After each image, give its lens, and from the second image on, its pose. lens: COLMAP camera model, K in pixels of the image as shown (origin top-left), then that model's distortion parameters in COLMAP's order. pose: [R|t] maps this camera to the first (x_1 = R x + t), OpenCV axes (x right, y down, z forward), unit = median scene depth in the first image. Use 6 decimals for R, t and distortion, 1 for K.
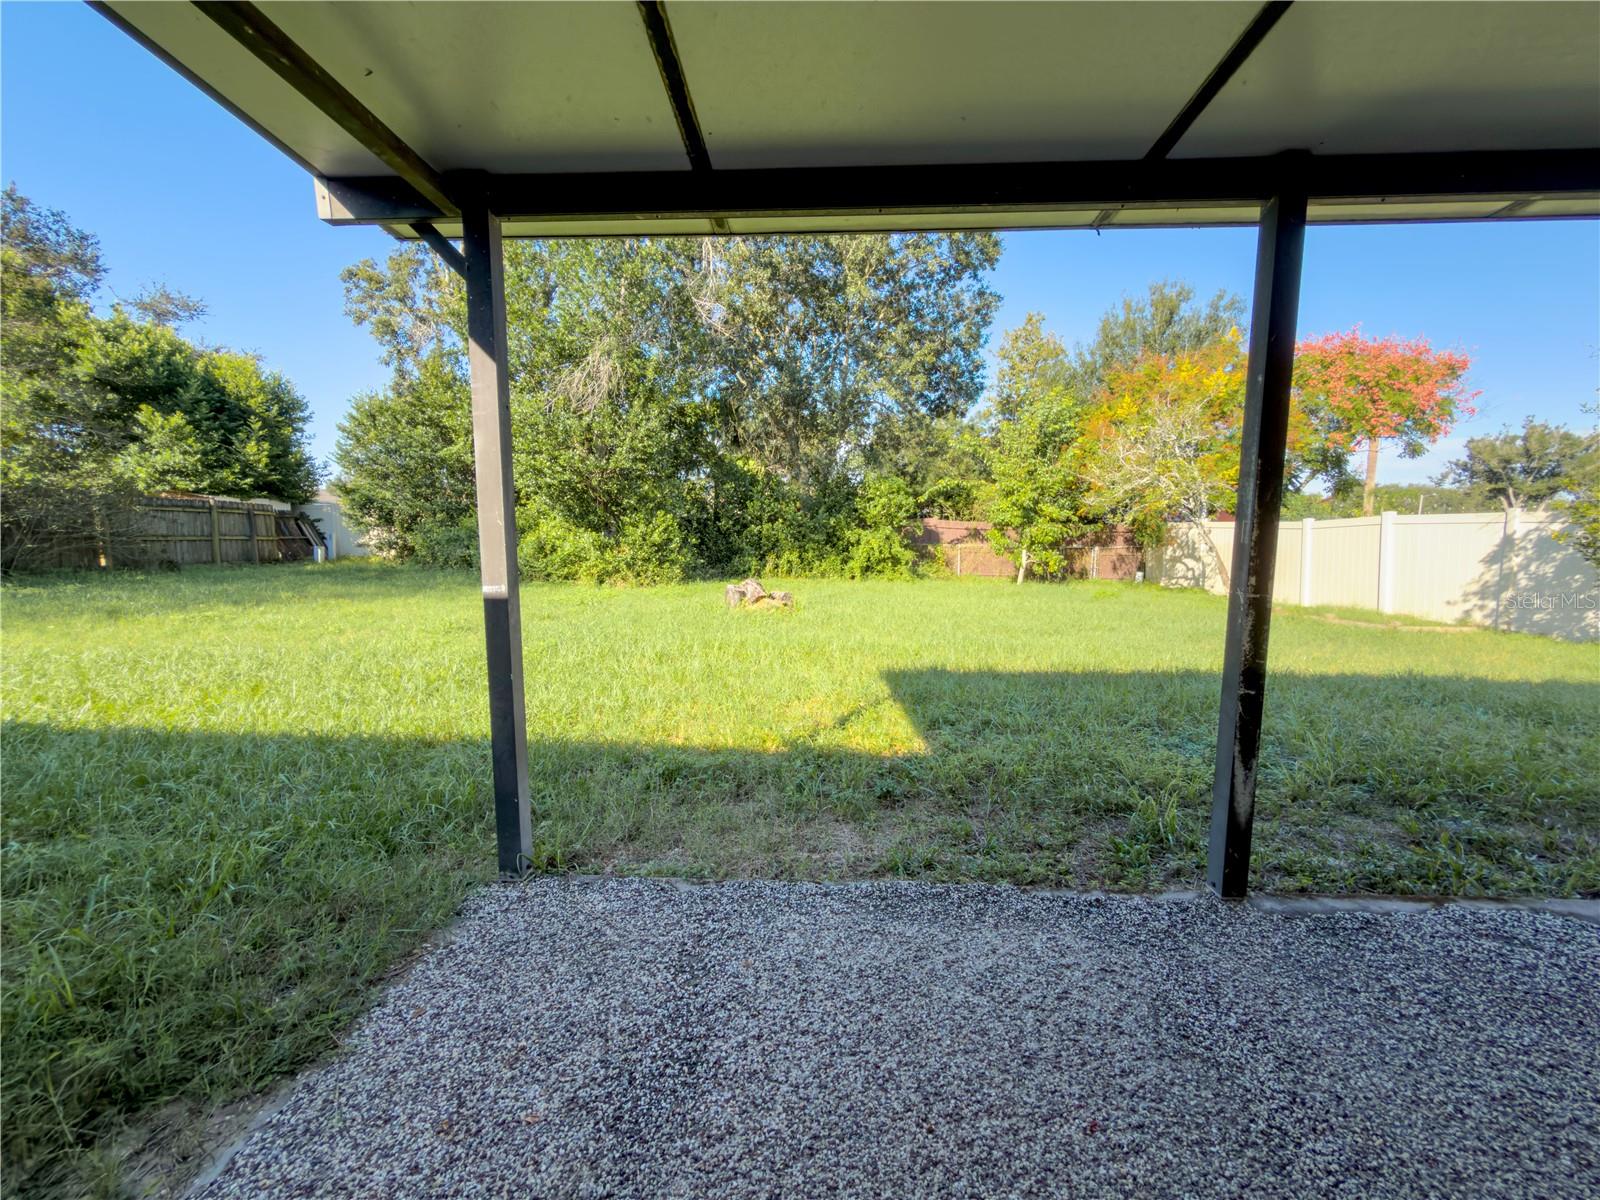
lens RADIAL K [[635.8, 0, 800.0], [0, 635.8, 600.0], [0, 0, 1]] dist [0.000345, 0.000454]
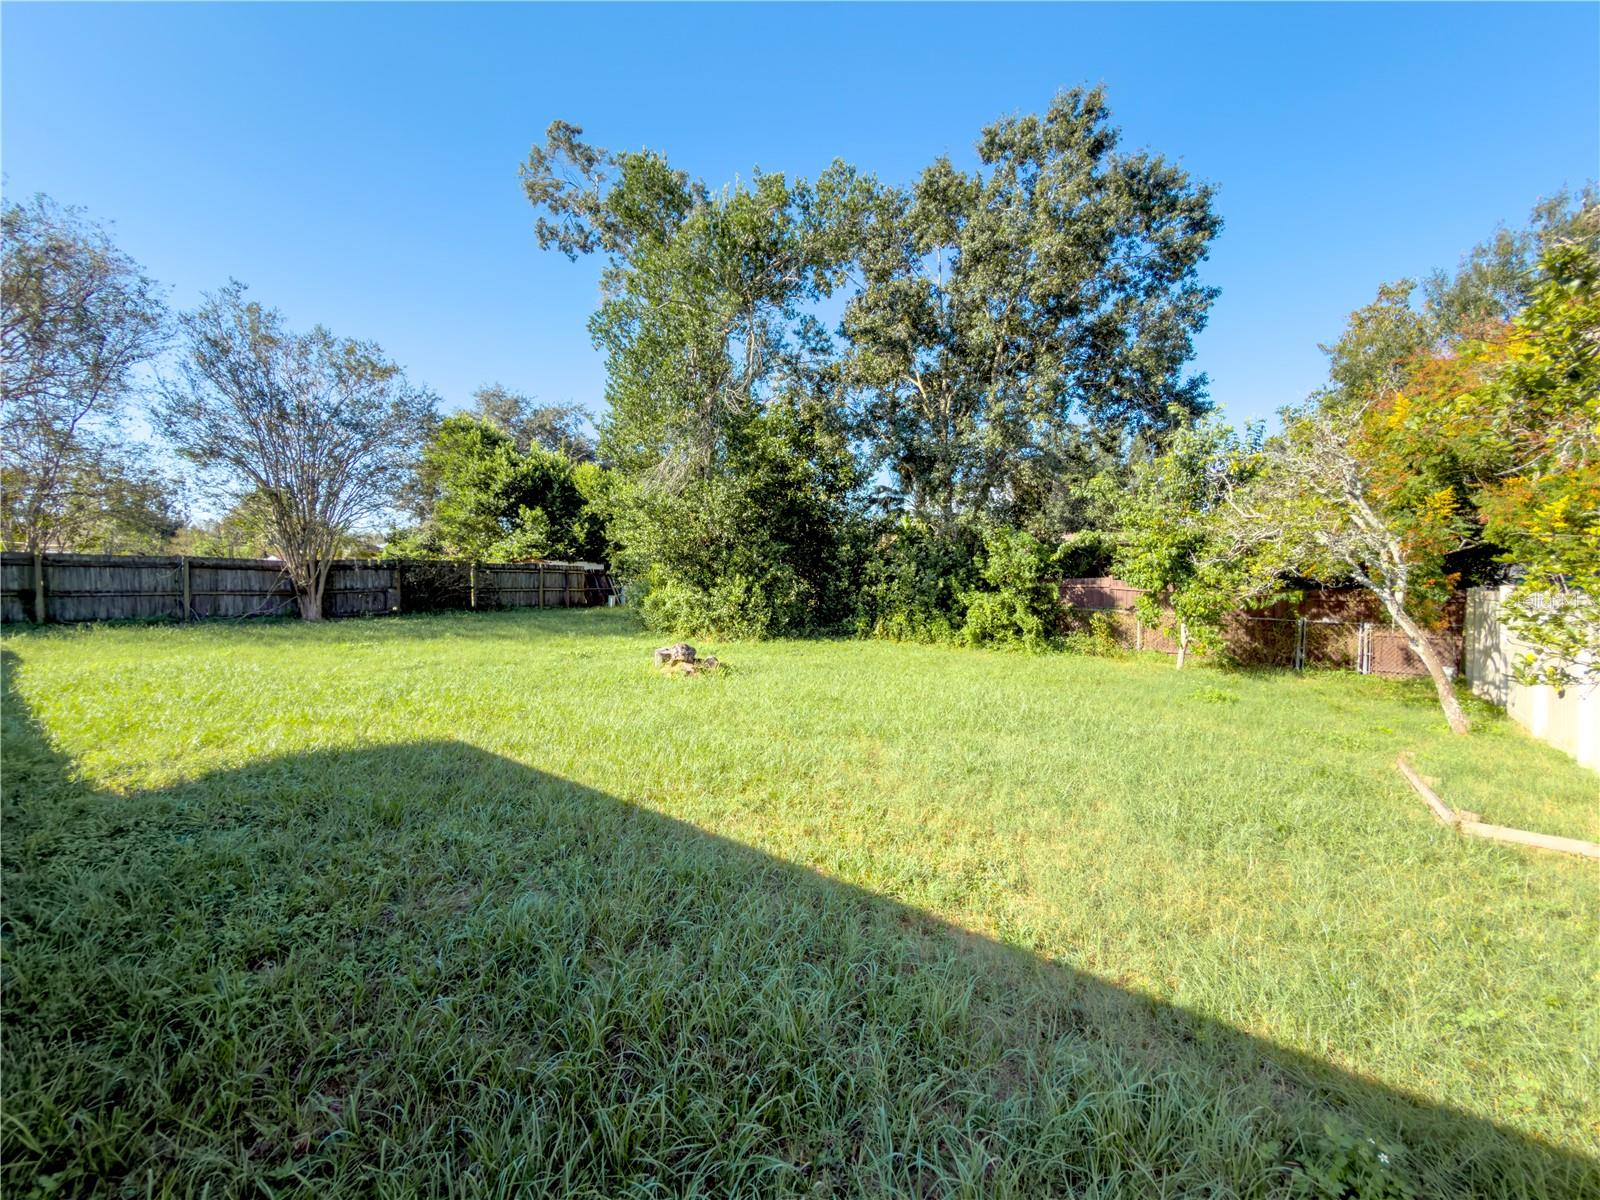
lens RADIAL K [[635.8, 0, 800.0], [0, 635.8, 600.0], [0, 0, 1]] dist [0.000345, 0.000454]
pose [[0.815088, 0.027323, -0.578692, 0.413205], [-0.069242, 0.996322, -0.050486, -0.037661], [0.575184, 0.081220, 0.813982, 0.130967]]
